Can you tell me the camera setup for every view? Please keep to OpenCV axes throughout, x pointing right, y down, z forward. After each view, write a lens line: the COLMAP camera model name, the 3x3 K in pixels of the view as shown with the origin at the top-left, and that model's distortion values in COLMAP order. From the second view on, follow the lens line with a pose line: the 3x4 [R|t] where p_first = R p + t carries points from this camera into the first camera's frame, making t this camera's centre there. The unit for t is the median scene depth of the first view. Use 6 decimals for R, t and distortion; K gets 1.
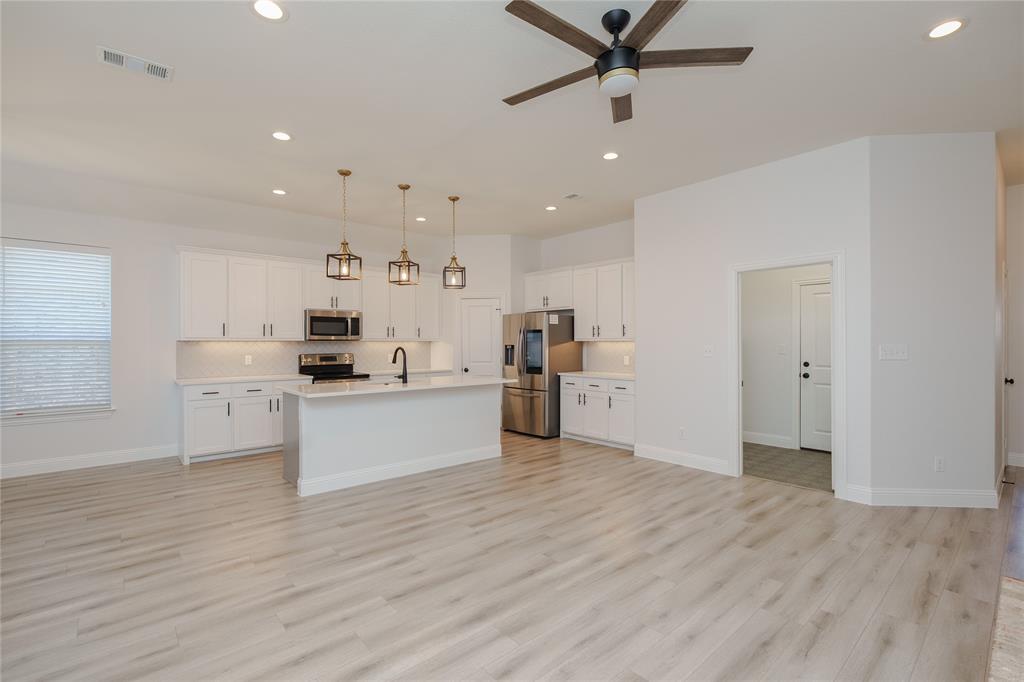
lens RADIAL K [[466.5, 0, 512.0], [0, 466.5, 341.0], [0, 0, 1]] dist [-0.007700, 0.000194]
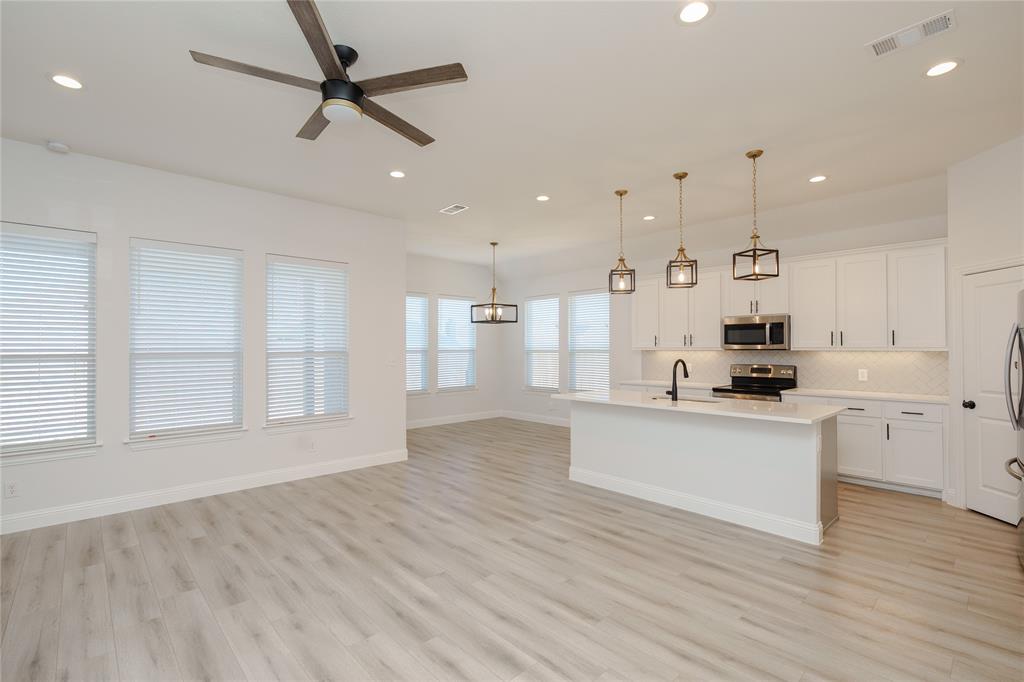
lens RADIAL K [[466.5, 0, 512.0], [0, 466.5, 341.0], [0, 0, 1]] dist [-0.007700, 0.000194]
pose [[0.030302, -0.013021, -0.999456, 0.590709], [0.004192, 0.999908, -0.012900, -0.010618], [0.999532, -0.003799, 0.030353, 0.620188]]
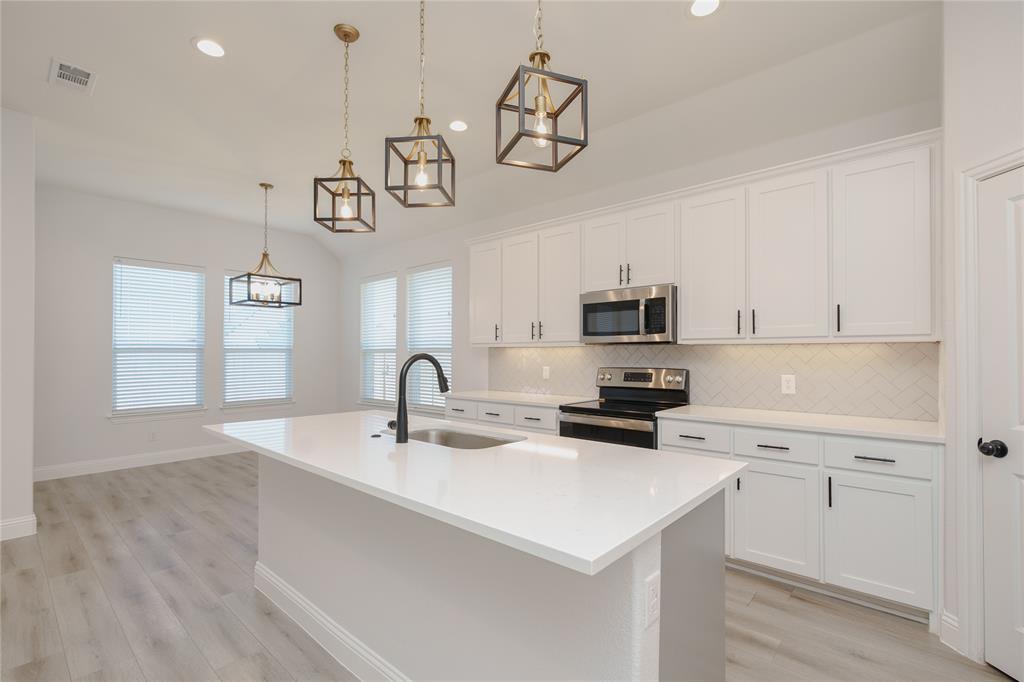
lens RADIAL K [[462.3, 0, 509.6], [0, 462.3, 347.6], [0, 0, 1]] dist [-0.003302, 0.000189]
pose [[0.122728, -0.011723, -0.992371, 0.173597], [0.001005, 0.999931, -0.011688, 0.011249], [0.992440, 0.000437, 0.122731, 0.964764]]
